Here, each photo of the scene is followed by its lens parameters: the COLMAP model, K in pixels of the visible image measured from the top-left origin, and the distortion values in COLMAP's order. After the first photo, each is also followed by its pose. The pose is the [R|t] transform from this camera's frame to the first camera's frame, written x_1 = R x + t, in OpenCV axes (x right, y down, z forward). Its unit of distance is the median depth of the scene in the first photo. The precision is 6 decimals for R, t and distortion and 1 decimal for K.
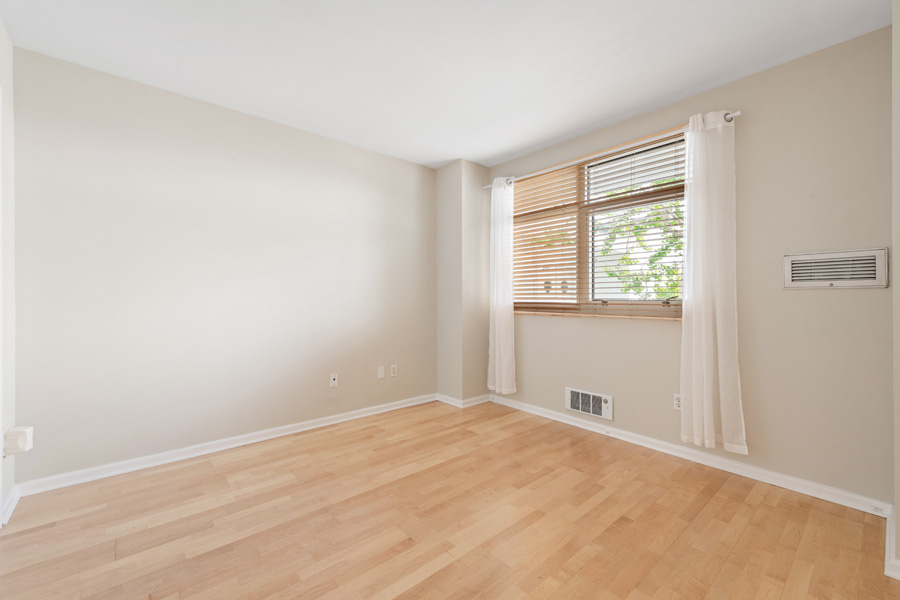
lens RADIAL K [[375.7, 0, 451.3], [0, 375.7, 297.7], [0, 0, 1]] dist [0.006065, -0.000245]
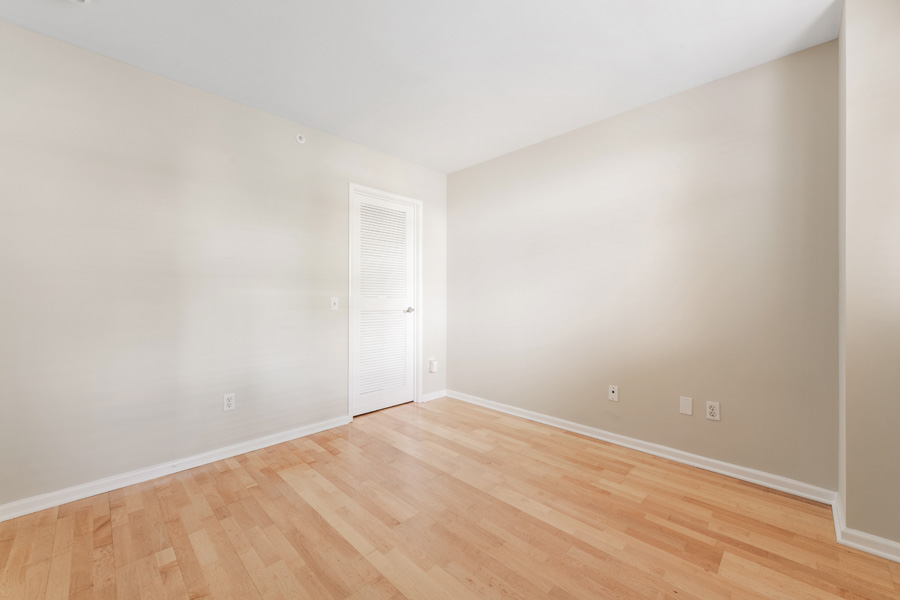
lens RADIAL K [[356.3, 0, 452.1], [0, 356.3, 299.2], [0, 0, 1]] dist [0.010475, -0.001896]
pose [[0.073768, 0.006221, -0.997256, 0.549356], [-0.004030, 0.999974, 0.005940, 0.001225], [0.997267, 0.003580, 0.073791, 0.652045]]
